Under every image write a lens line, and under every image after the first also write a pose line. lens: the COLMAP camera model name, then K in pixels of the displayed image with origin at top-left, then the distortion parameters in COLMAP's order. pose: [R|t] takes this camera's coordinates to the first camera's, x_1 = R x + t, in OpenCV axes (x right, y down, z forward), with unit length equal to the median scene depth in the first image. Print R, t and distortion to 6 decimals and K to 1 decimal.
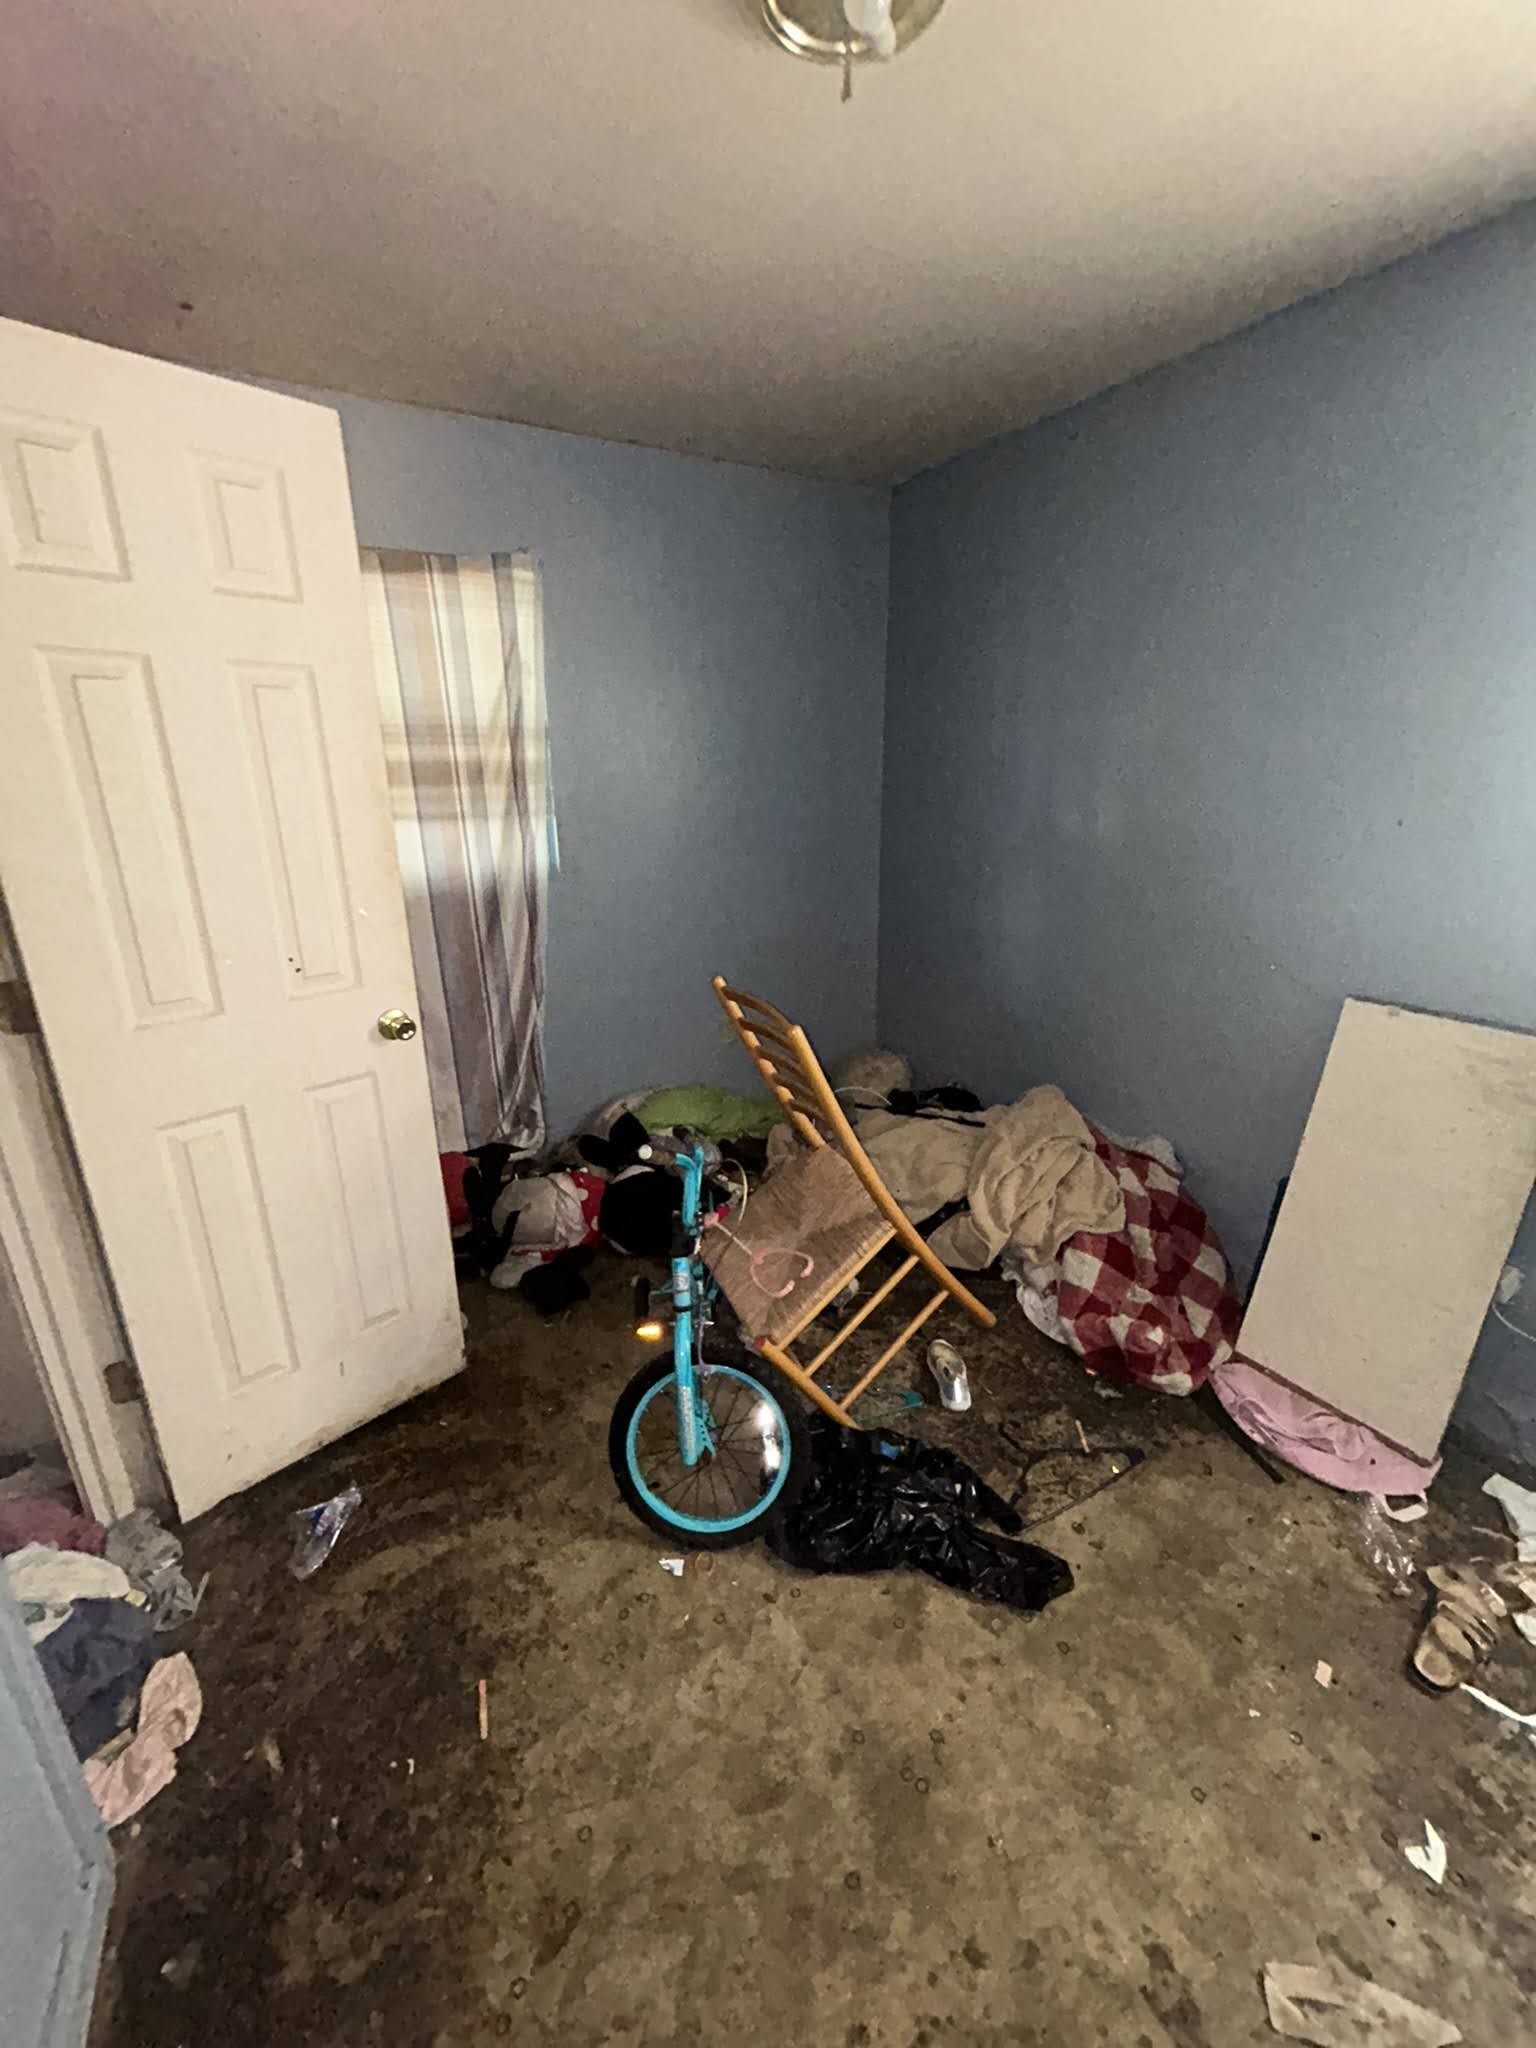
lens RADIAL K [[834.0, 0, 773.4], [0, 834.0, 1022.2], [0, 0, 1]] dist [-0.003503, 0.002220]
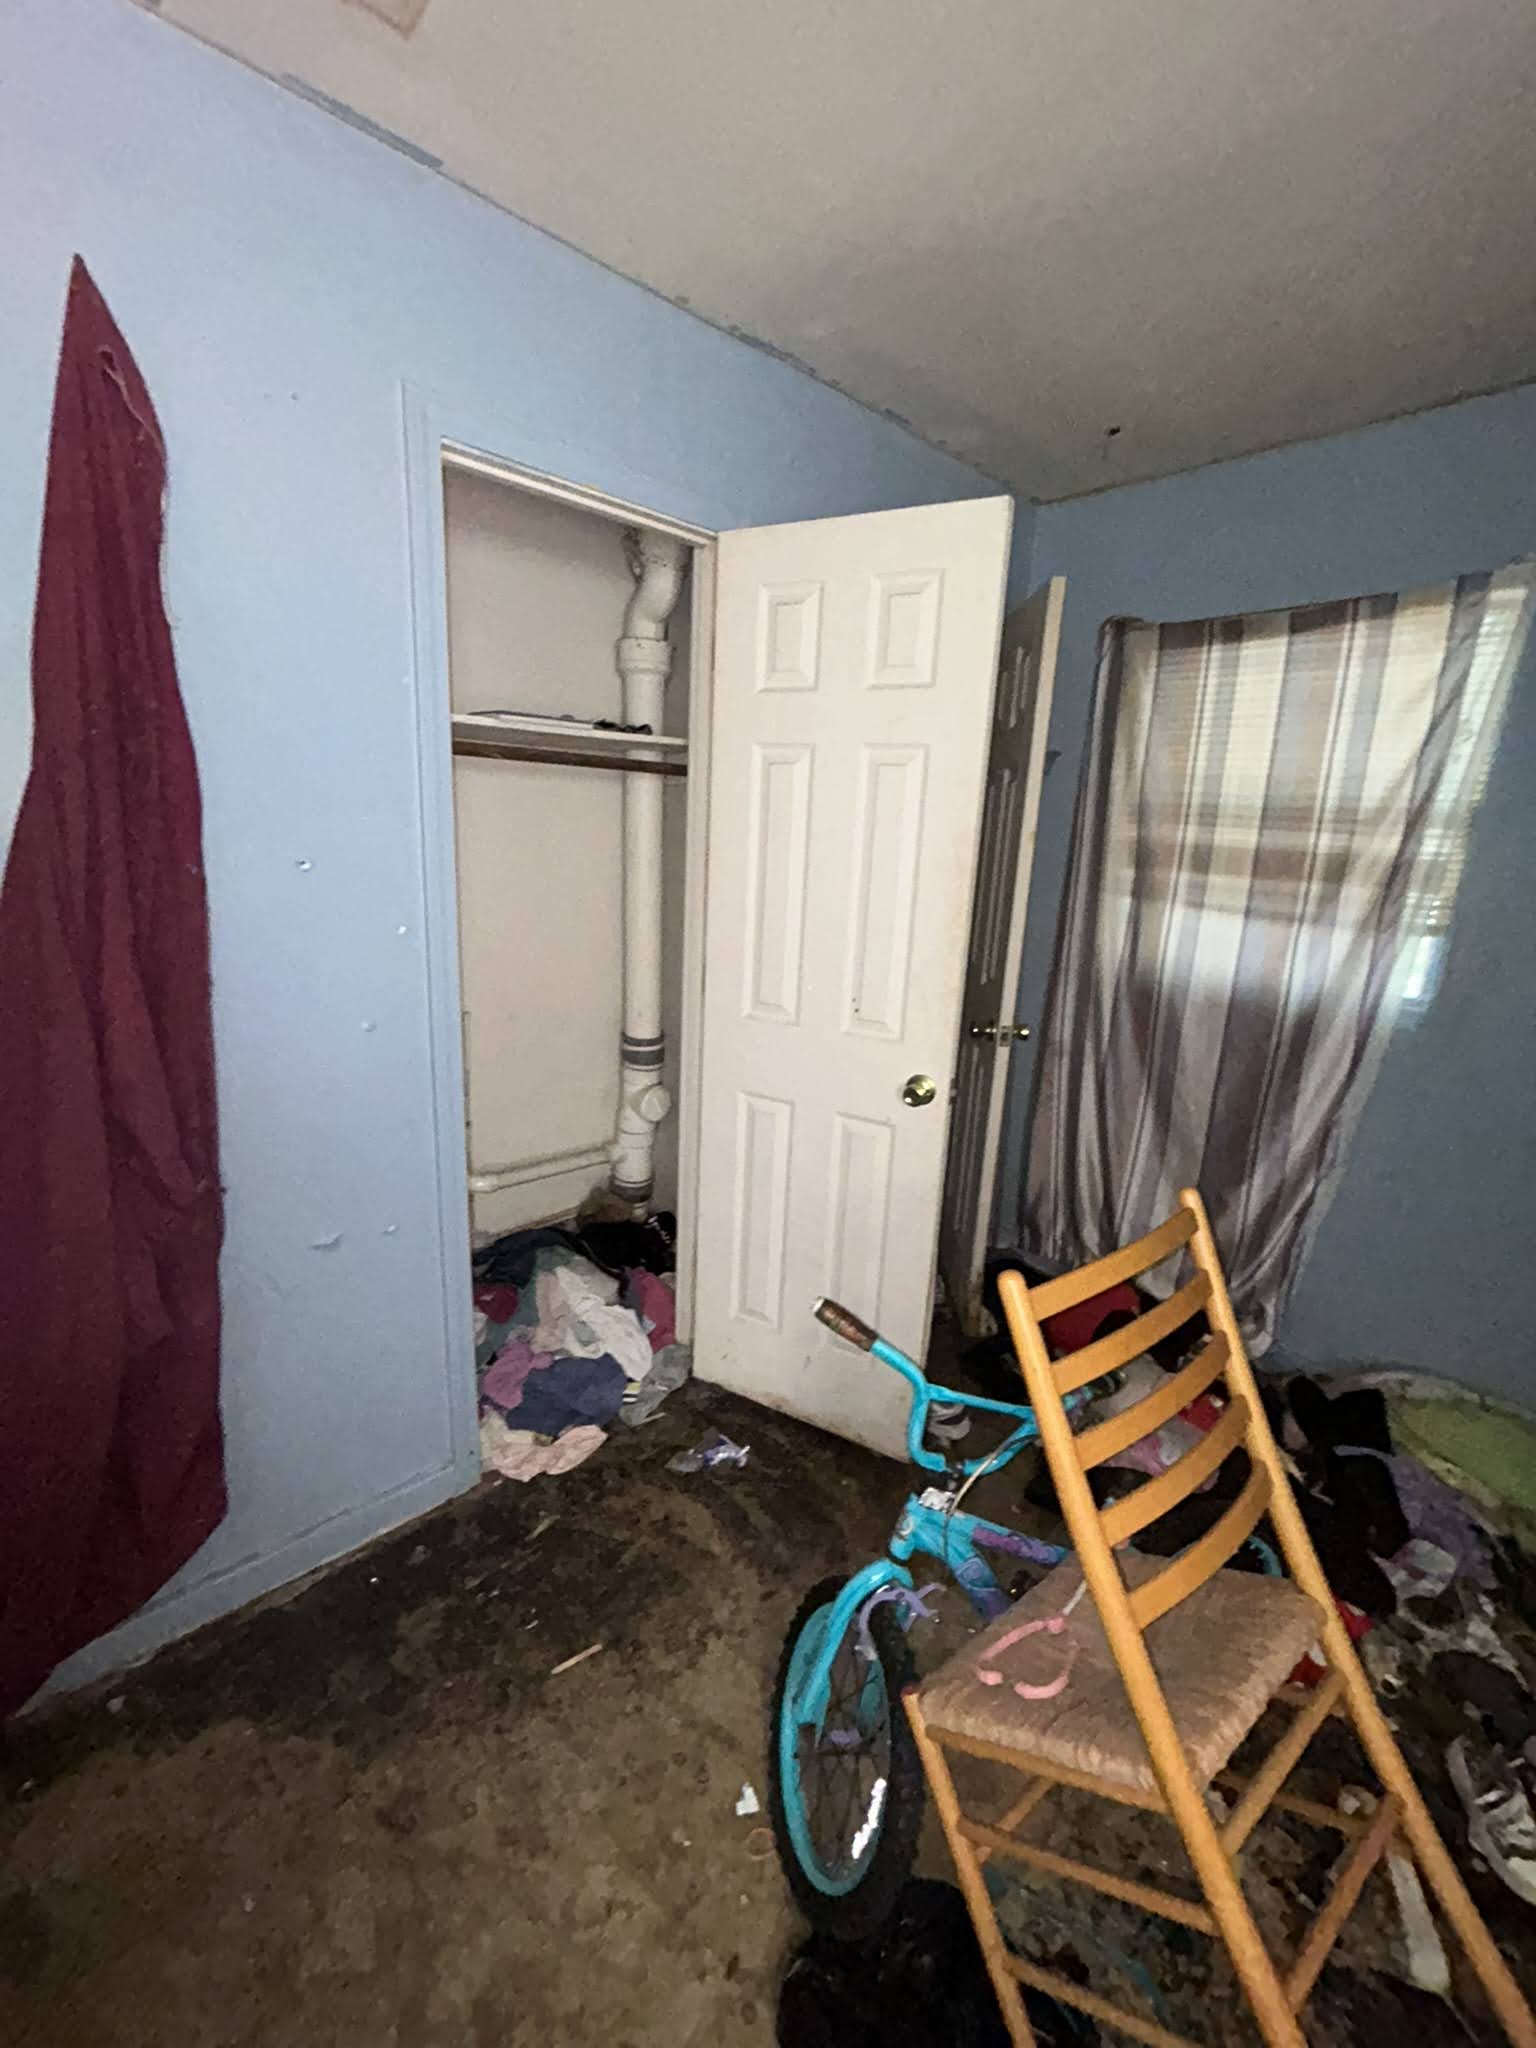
lens RADIAL K [[834.0, 0, 773.4], [0, 834.0, 1022.2], [0, 0, 1]] dist [-0.003503, 0.002220]
pose [[0.248881, 0.240146, -0.938290, 0.447579], [-0.337837, 0.929452, 0.148272, -0.171621], [0.907703, 0.280087, 0.312453, 0.536333]]
